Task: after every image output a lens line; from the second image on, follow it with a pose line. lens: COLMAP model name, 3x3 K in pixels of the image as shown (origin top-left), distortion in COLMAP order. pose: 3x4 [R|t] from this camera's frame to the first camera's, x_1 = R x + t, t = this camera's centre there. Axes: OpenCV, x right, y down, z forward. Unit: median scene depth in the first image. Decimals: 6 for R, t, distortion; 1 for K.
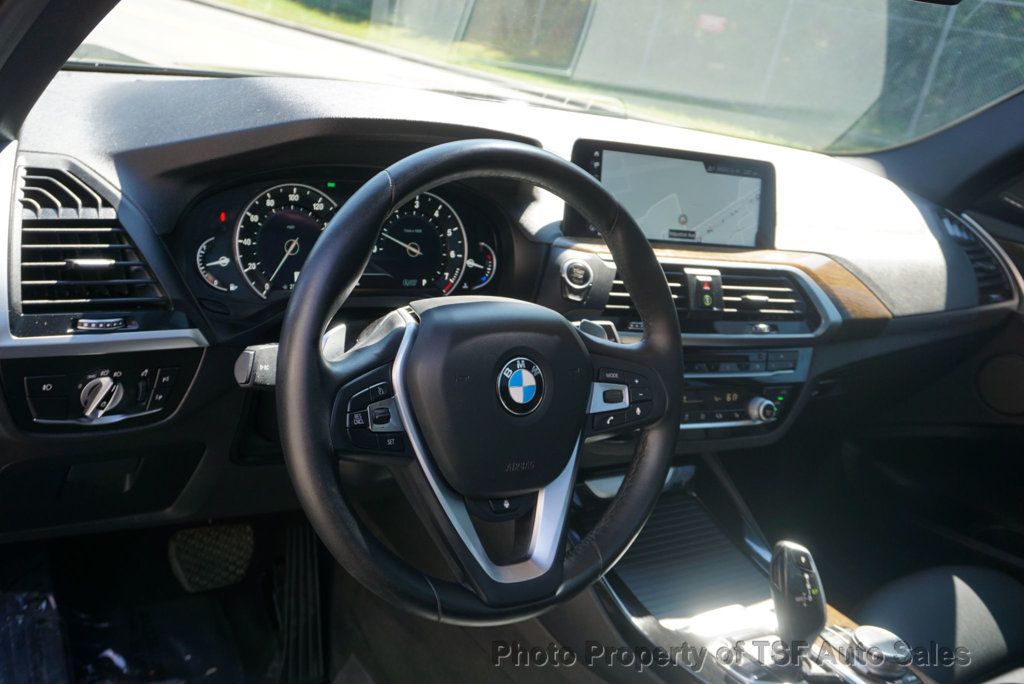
lens RADIAL K [[995.8, 0, 512.0], [0, 995.8, 342.0], [0, 0, 1]] dist [0.003120, -0.000636]
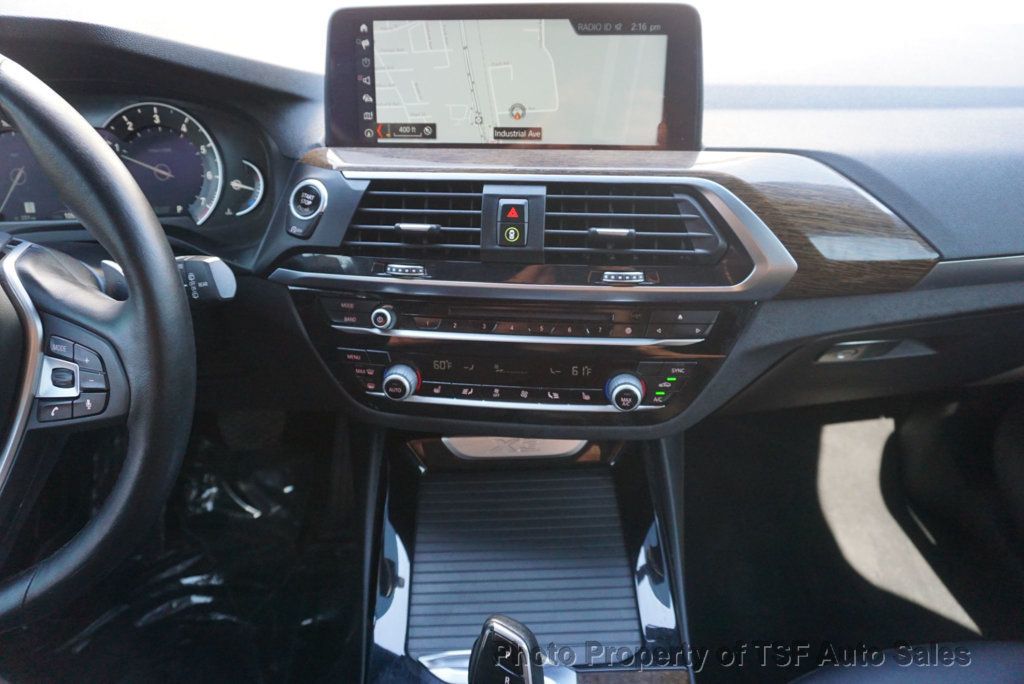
lens RADIAL K [[706.7, 0, 512.0], [0, 706.7, 342.0], [0, 0, 1]] dist [-0.042643, 0.000636]
pose [[0.815357, 0.126531, -0.564963, 0.477717], [-0.010461, 0.978886, 0.204138, -0.068085], [0.578864, -0.160535, 0.799465, 0.601093]]
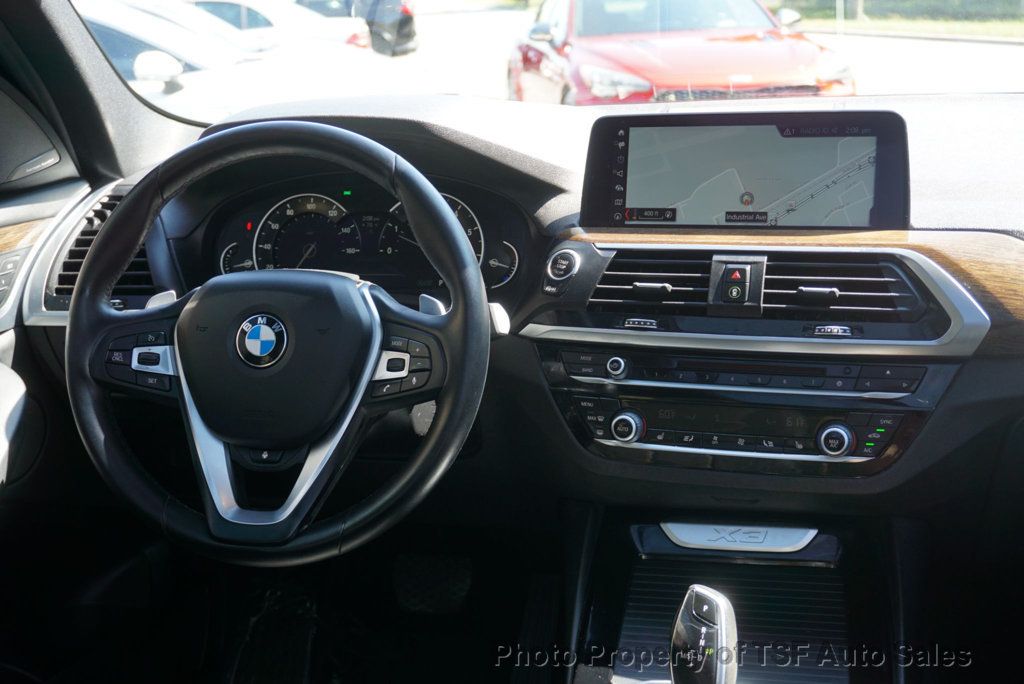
lens RADIAL K [[1276.3, 0, 512.0], [0, 1276.3, 342.0], [0, 0, 1]] dist [0.020087, -0.005841]
pose [[0.663952, -0.028154, -0.747245, 0.838118], [-0.073311, 0.992026, -0.102516, 0.115008], [0.744173, 0.122848, 0.656594, 0.201893]]
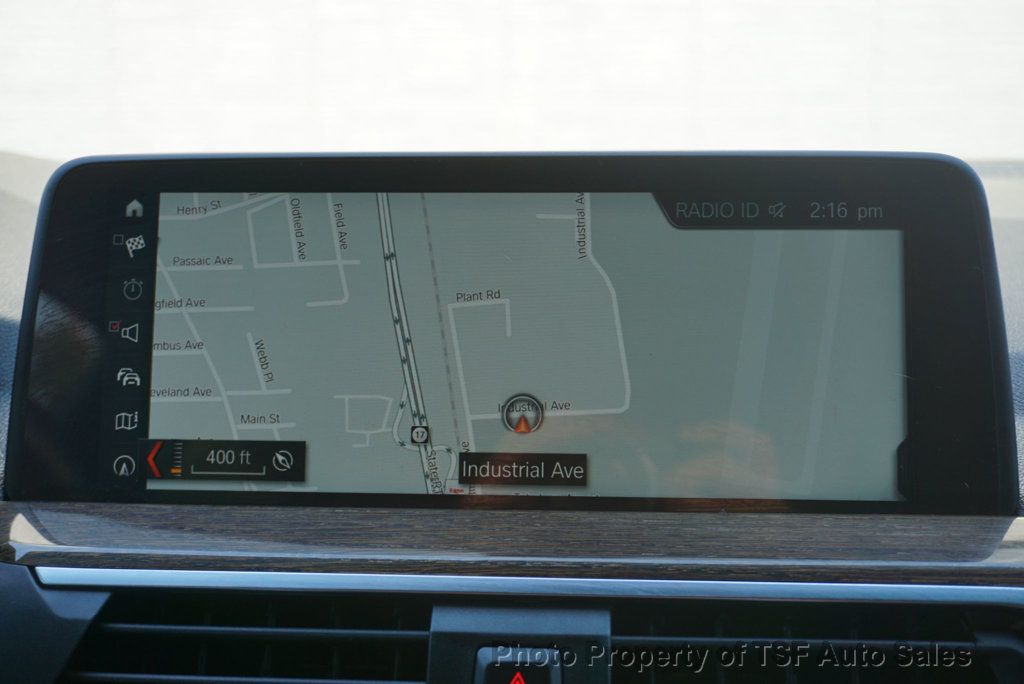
lens RADIAL K [[1328.7, 0, 512.0], [0, 1328.7, 342.0], [0, 0, 1]] dist [-0.013779, 0.031781]
pose [[0.842275, -0.098514, -0.529969, 0.367233], [-0.012132, 0.979445, -0.201347, -0.072899], [0.538911, 0.176020, 0.823767, 0.728767]]
